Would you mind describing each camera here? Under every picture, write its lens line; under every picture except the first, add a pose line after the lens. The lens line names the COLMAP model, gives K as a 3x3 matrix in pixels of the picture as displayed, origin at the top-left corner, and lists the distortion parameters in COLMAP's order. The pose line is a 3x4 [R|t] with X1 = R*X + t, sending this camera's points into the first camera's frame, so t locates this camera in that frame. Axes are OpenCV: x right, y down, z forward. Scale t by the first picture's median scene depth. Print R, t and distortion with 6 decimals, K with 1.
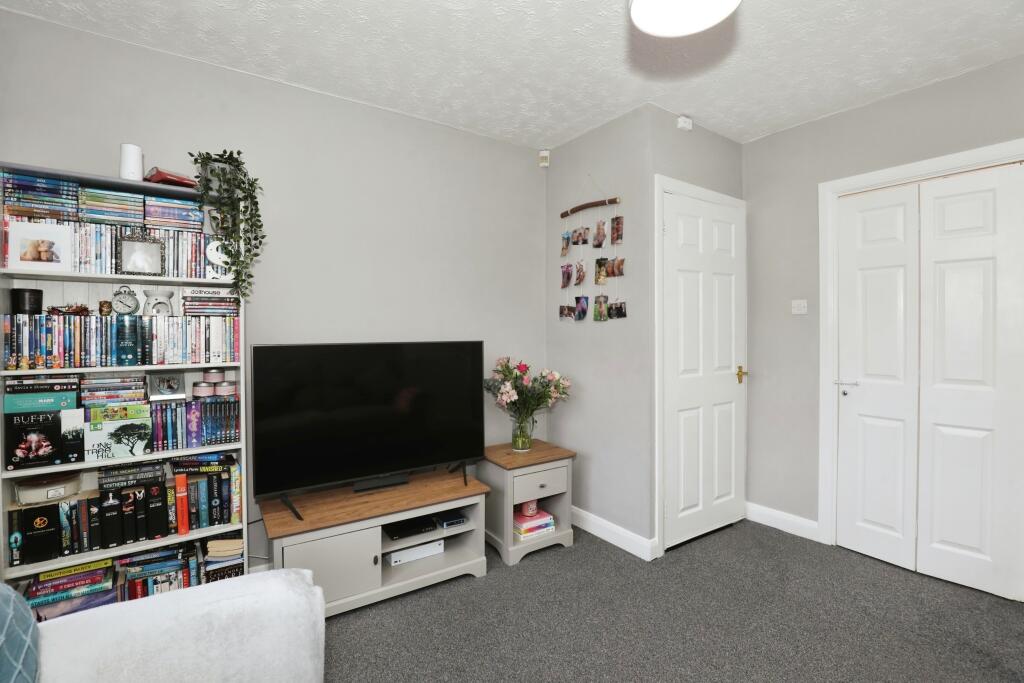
lens RADIAL K [[479.2, 0, 511.8], [0, 479.2, 336.4], [0, 0, 1]] dist [-0.029516, 0.005844]
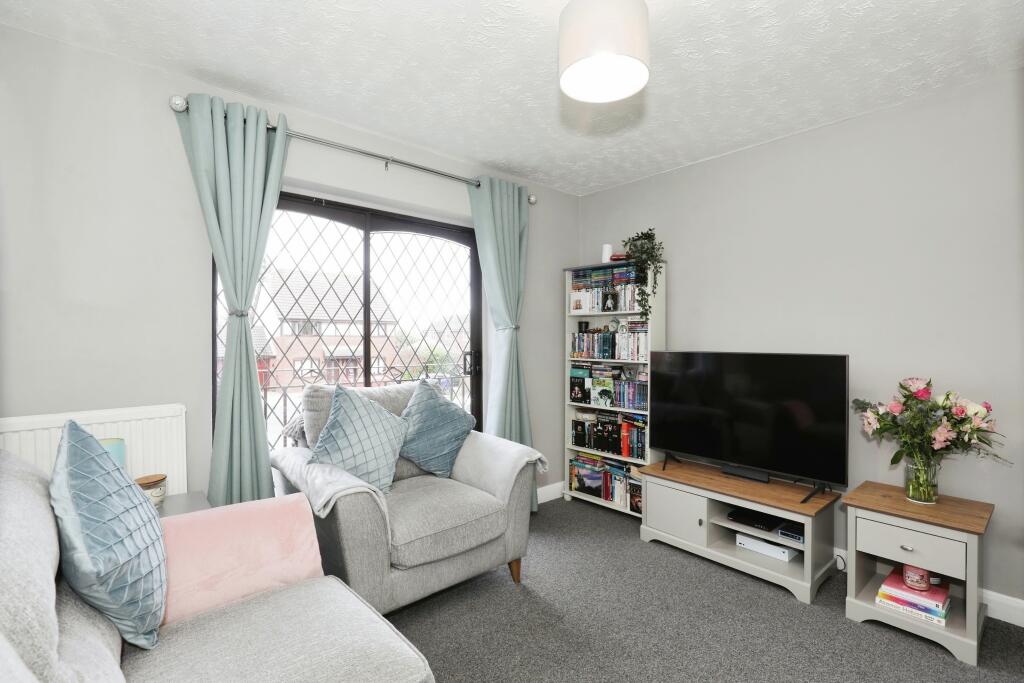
lens RADIAL K [[479.2, 0, 511.8], [0, 479.2, 336.5], [0, 0, 1]] dist [-0.029516, 0.005844]
pose [[0.087934, -0.003609, -0.996120, 1.064289], [-0.017898, 0.999826, -0.005203, -0.012517], [0.995965, 0.018286, 0.087854, 0.428114]]
